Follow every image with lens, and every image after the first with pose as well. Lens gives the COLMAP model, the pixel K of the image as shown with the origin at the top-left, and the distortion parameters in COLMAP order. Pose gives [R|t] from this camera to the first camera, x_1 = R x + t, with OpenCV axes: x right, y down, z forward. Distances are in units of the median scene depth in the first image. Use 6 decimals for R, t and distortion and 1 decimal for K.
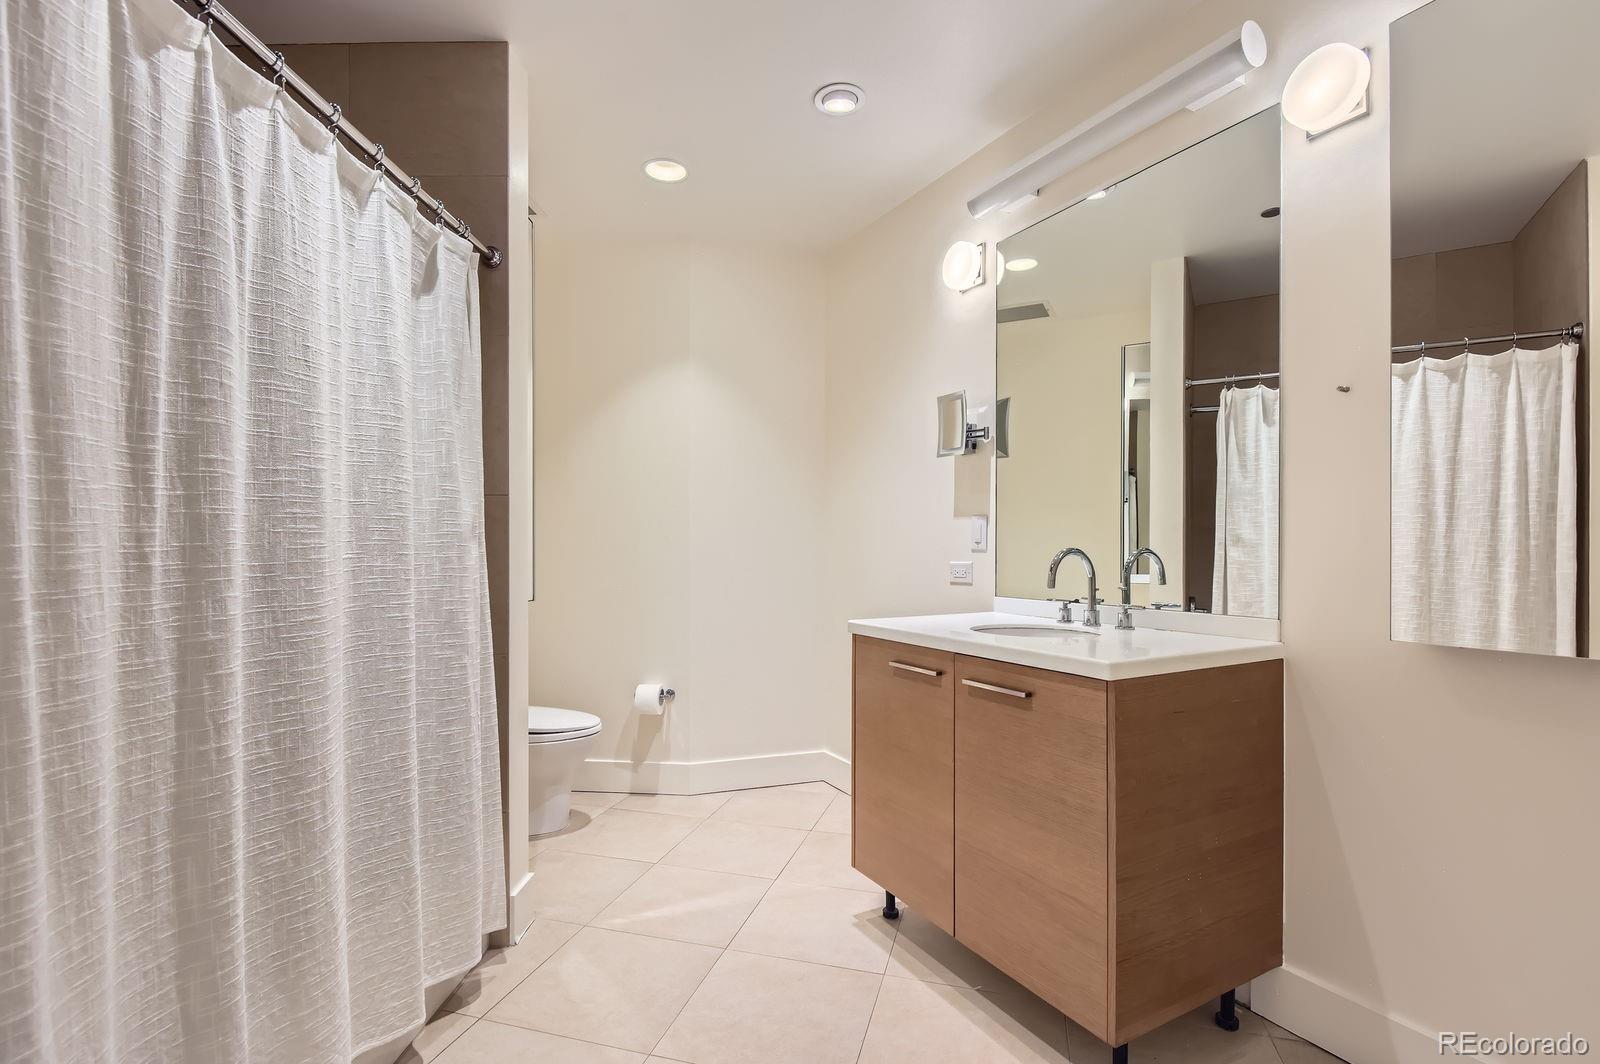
lens RADIAL K [[736.3, 0, 796.5], [0, 736.3, 535.7], [0, 0, 1]] dist [0.005327, -0.006987]
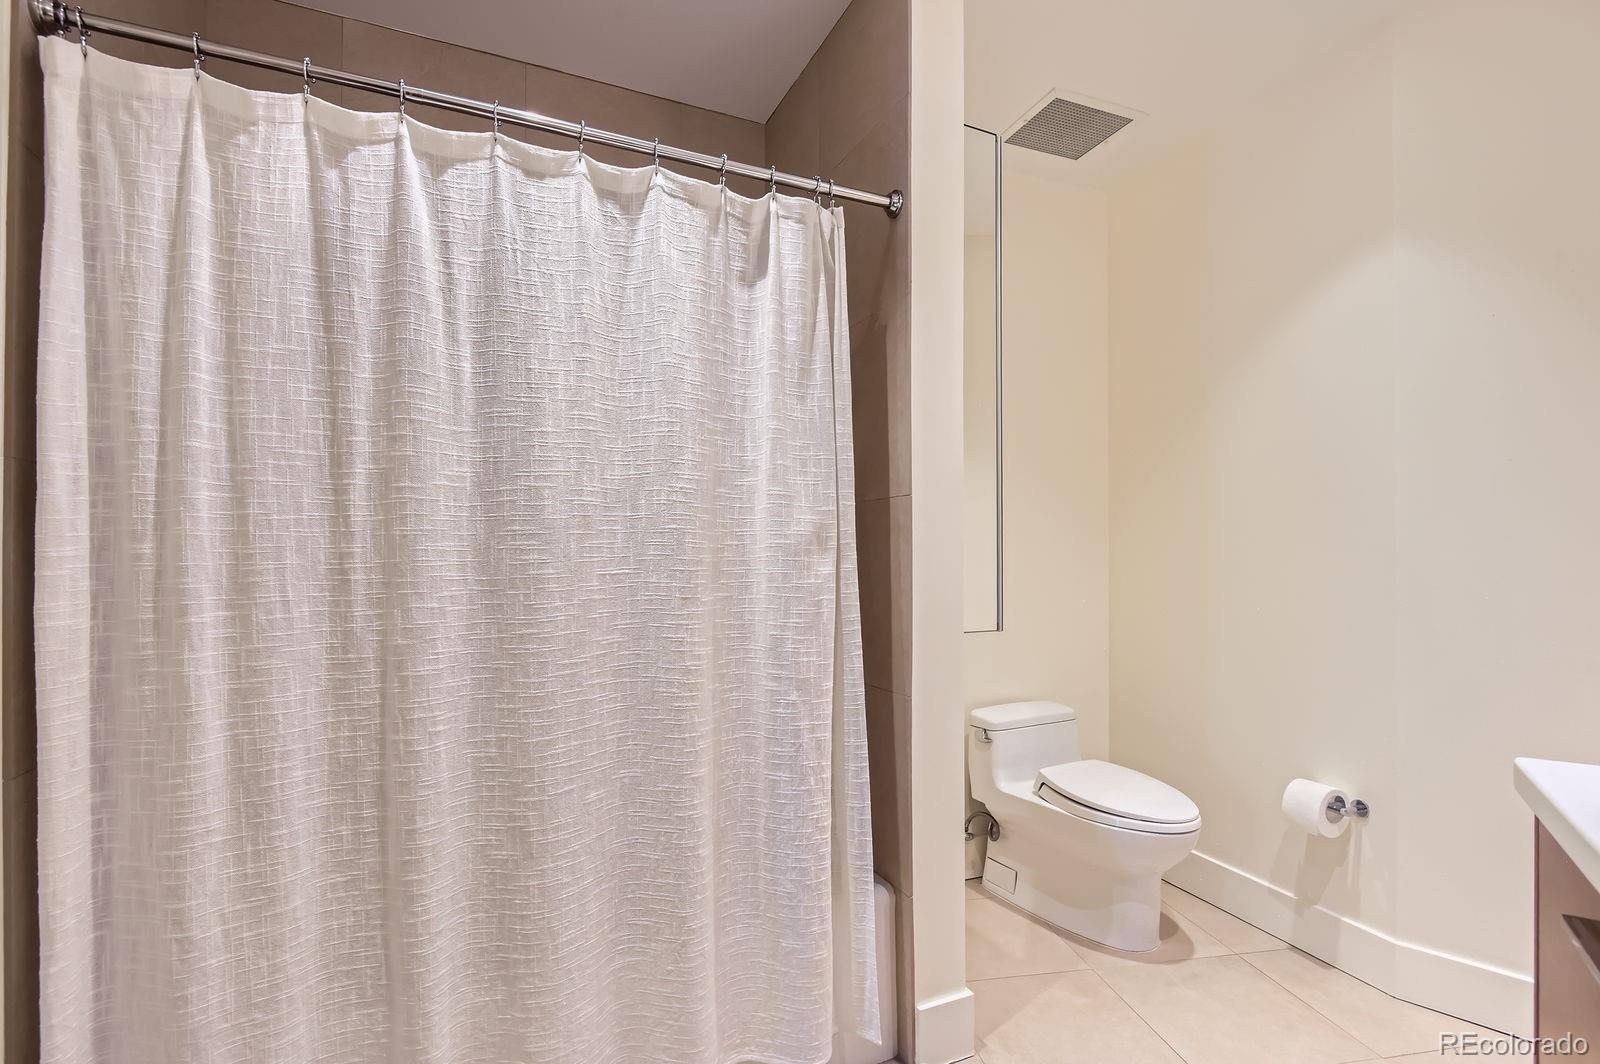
lens RADIAL K [[736.3, 0, 799.9], [0, 736.3, 545.4], [0, 0, 1]] dist [0.005327, -0.006987]
pose [[0.438887, -0.012789, -0.898451, 0.525734], [0.014970, 0.999864, -0.006919, 0.004282], [0.898418, -0.010413, 0.439019, 1.085304]]
